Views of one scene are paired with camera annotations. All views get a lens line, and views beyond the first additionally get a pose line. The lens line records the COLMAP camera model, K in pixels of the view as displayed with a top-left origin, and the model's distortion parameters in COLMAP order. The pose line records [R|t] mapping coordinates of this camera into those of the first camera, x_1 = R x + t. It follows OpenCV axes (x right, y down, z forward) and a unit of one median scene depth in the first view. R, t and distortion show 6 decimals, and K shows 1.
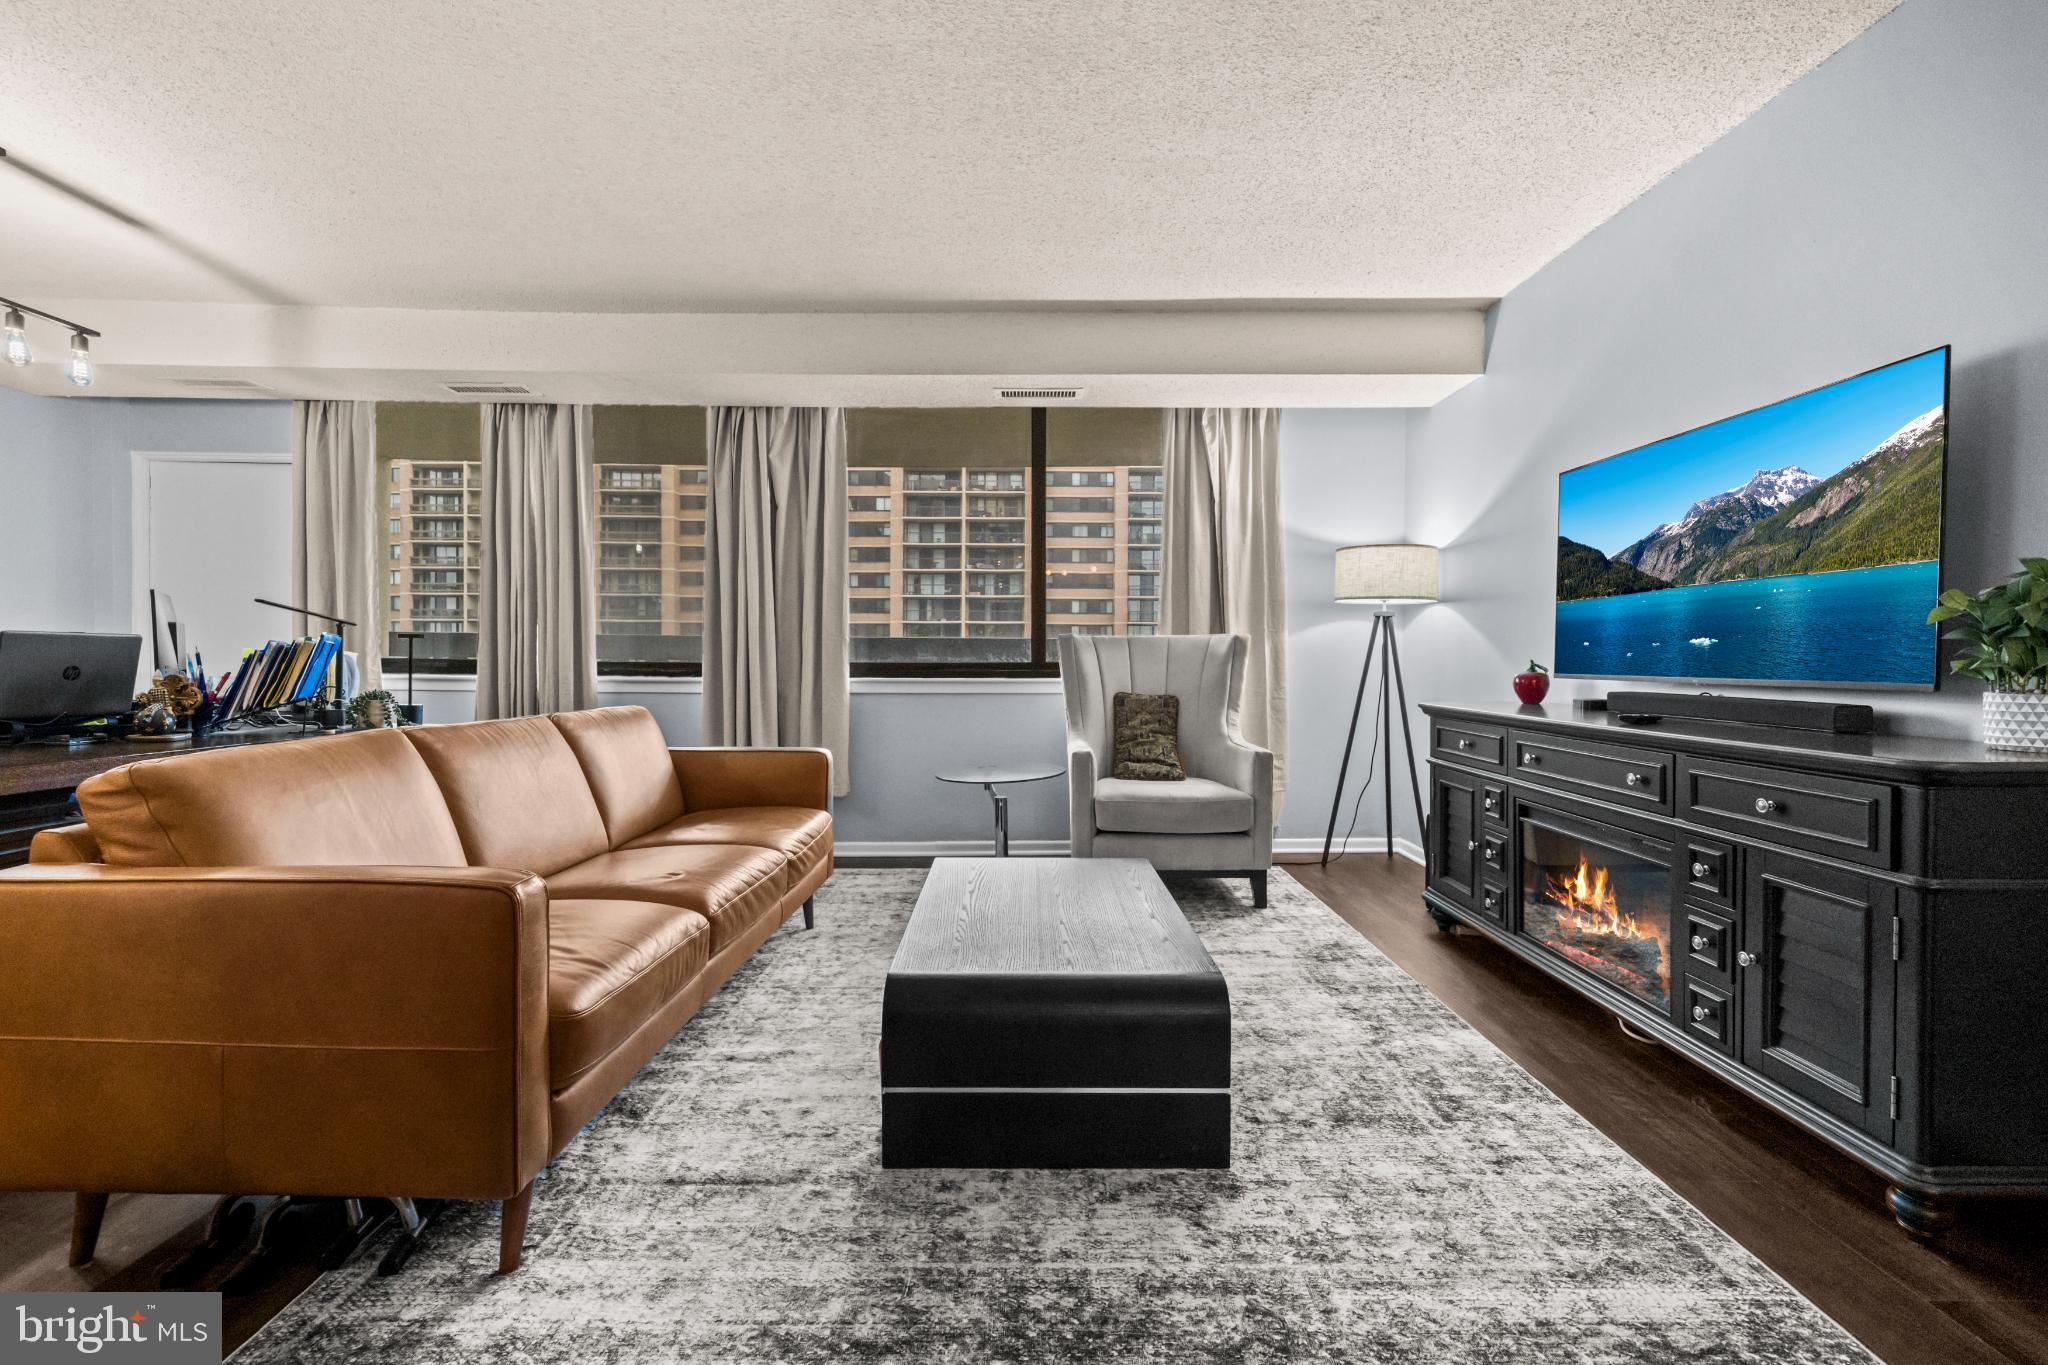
lens RADIAL K [[866.2, 0, 1013.5], [0, 866.2, 666.5], [0, 0, 1]] dist [-0.000655, 0.000000]
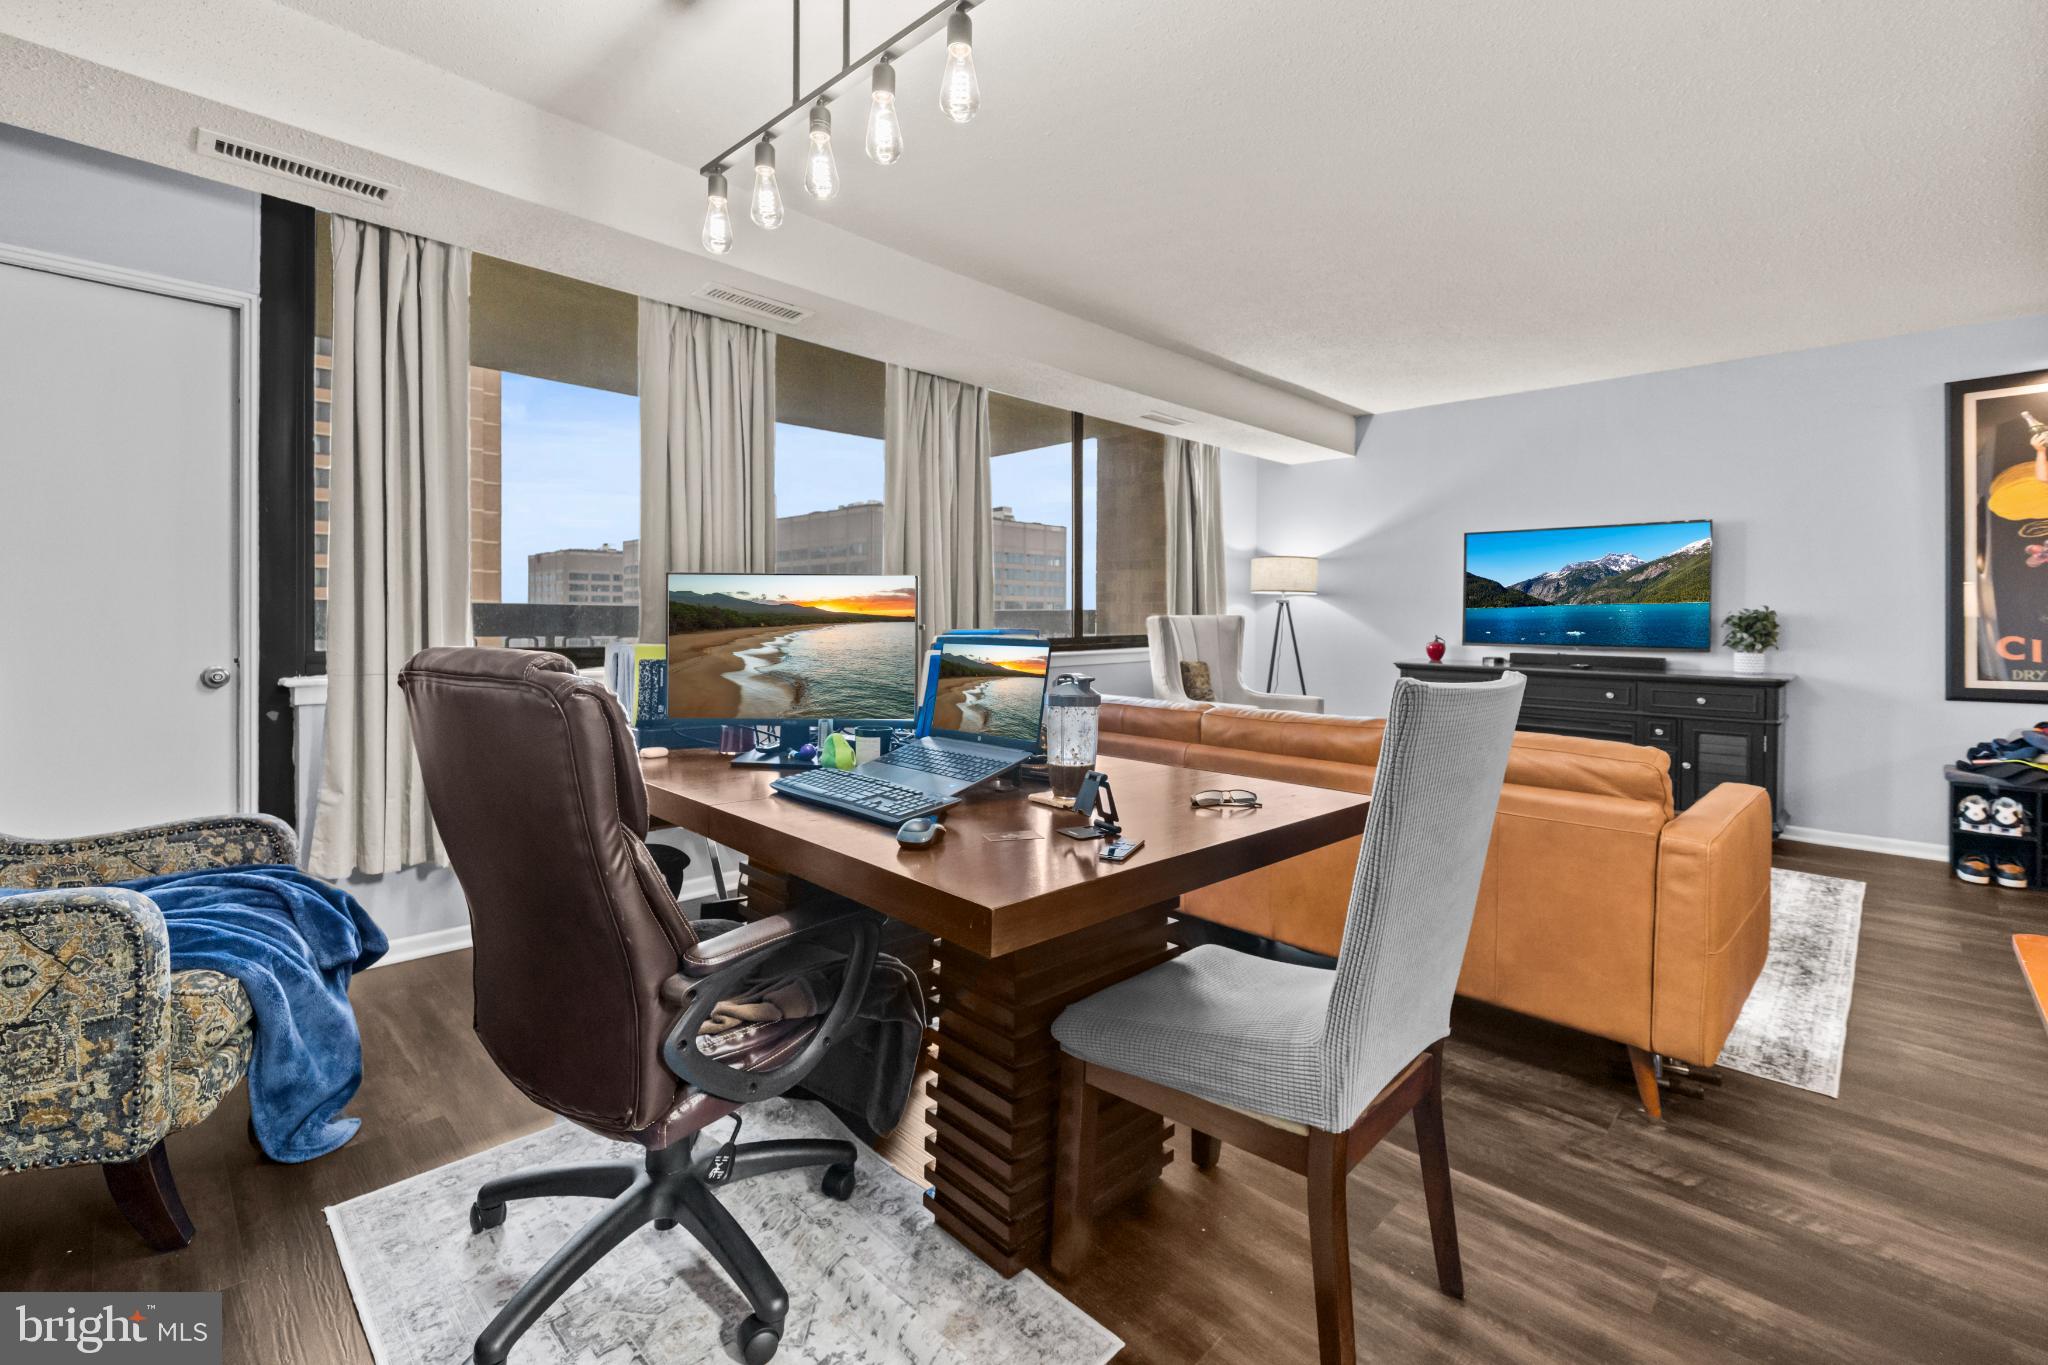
lens RADIAL K [[875.3, 0, 1020.1], [0, 875.3, 626.5], [0, 0, 1]] dist [-0.000212, -0.000135]
pose [[0.706940, -0.008588, 0.707222, -1.477508], [0.004107, 0.999959, 0.008037, -0.049579], [-0.707262, -0.002777, 0.706946, 0.403569]]
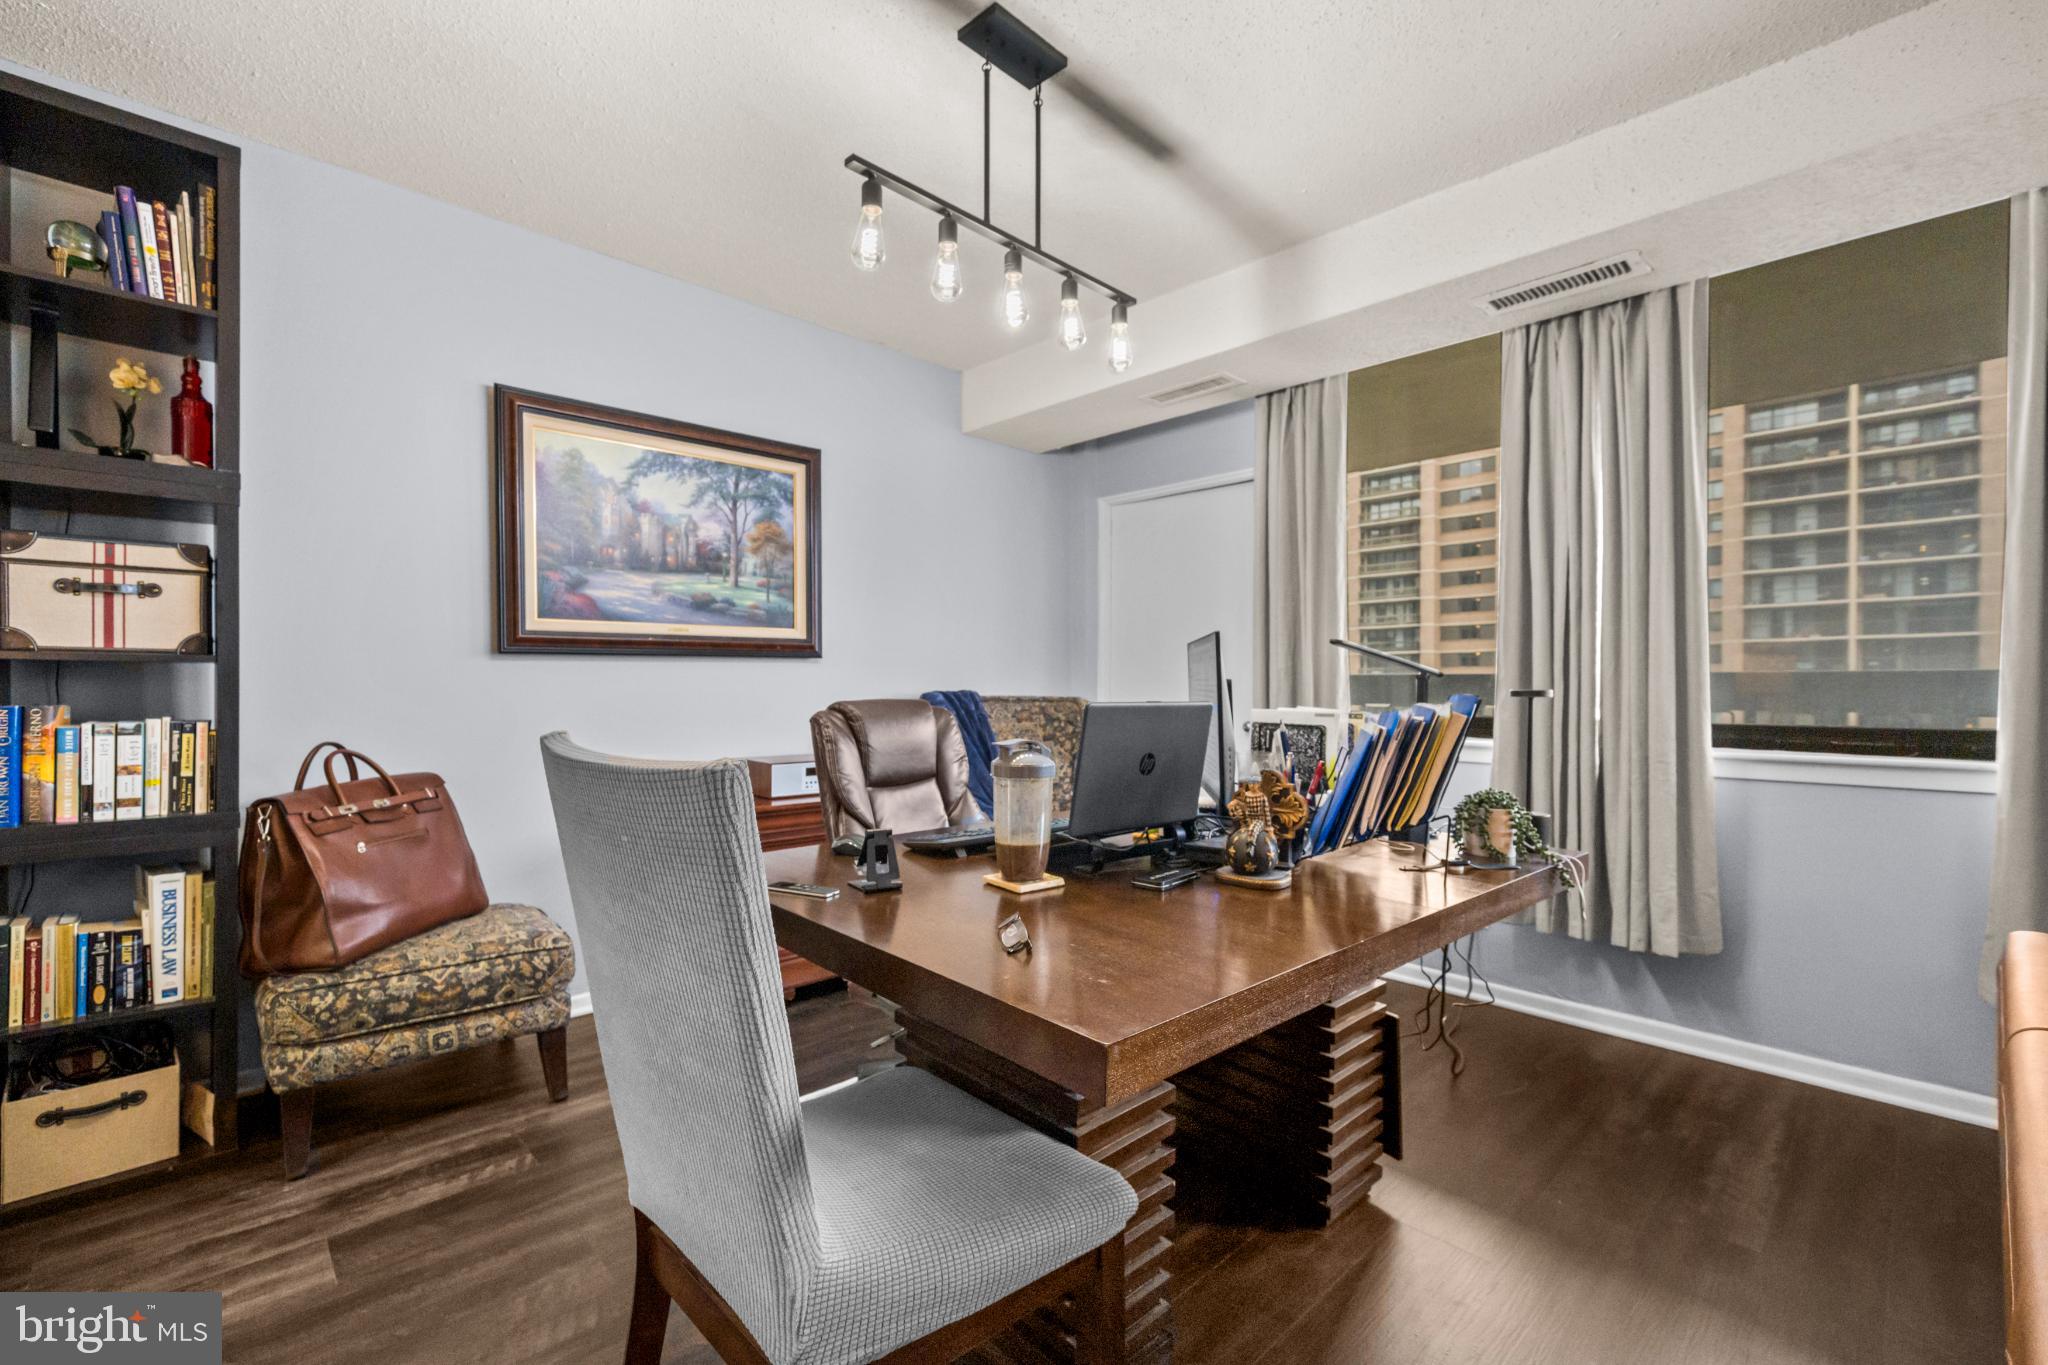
lens RADIAL K [[880.5, 0, 1019.3], [0, 880.5, 690.7], [0, 0, 1]] dist [0.014063, -0.000072]
pose [[0.686610, -0.005698, -0.727004, -0.621209], [-0.001152, 0.999960, -0.008926, -0.037944], [0.727025, 0.006966, 0.686575, 0.439663]]
